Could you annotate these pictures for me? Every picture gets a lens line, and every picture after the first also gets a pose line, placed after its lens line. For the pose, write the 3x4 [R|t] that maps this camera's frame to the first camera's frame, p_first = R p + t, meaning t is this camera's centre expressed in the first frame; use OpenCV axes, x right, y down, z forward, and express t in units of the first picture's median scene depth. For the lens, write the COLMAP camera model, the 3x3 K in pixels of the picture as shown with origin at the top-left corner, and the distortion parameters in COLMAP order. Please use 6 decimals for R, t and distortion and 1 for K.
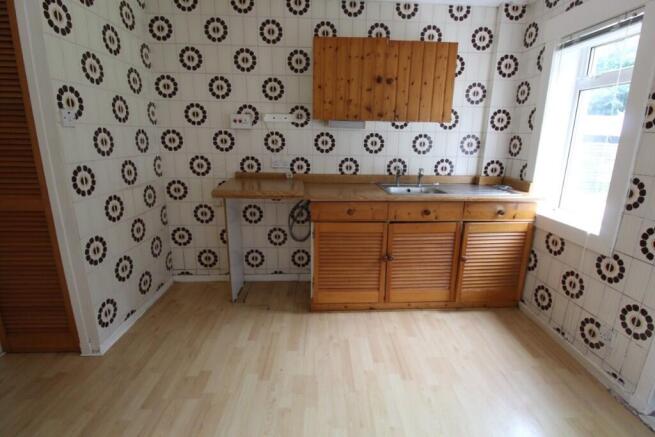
lens RADIAL K [[302.9, 0, 334.0], [0, 302.9, 218.8], [0, 0, 1]] dist [-0.001149, -0.011877]
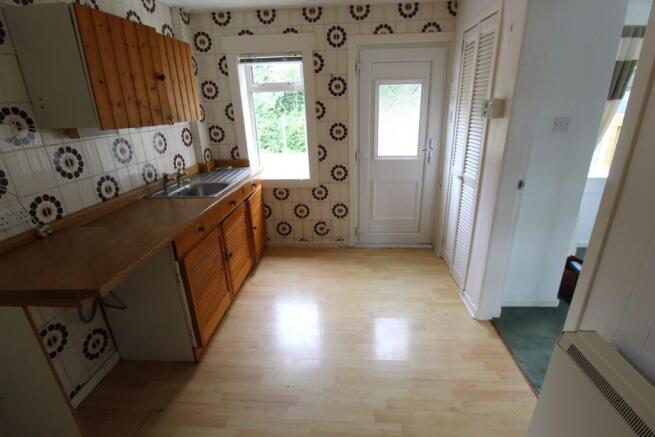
lens RADIAL K [[302.9, 0, 334.0], [0, 302.9, 218.8], [0, 0, 1]] dist [-0.001149, -0.011877]
pose [[0.111141, -0.371670, 0.921688, -0.723076], [0.283587, 0.900734, 0.329024, -0.234381], [-0.952484, 0.224811, 0.205510, 0.433756]]
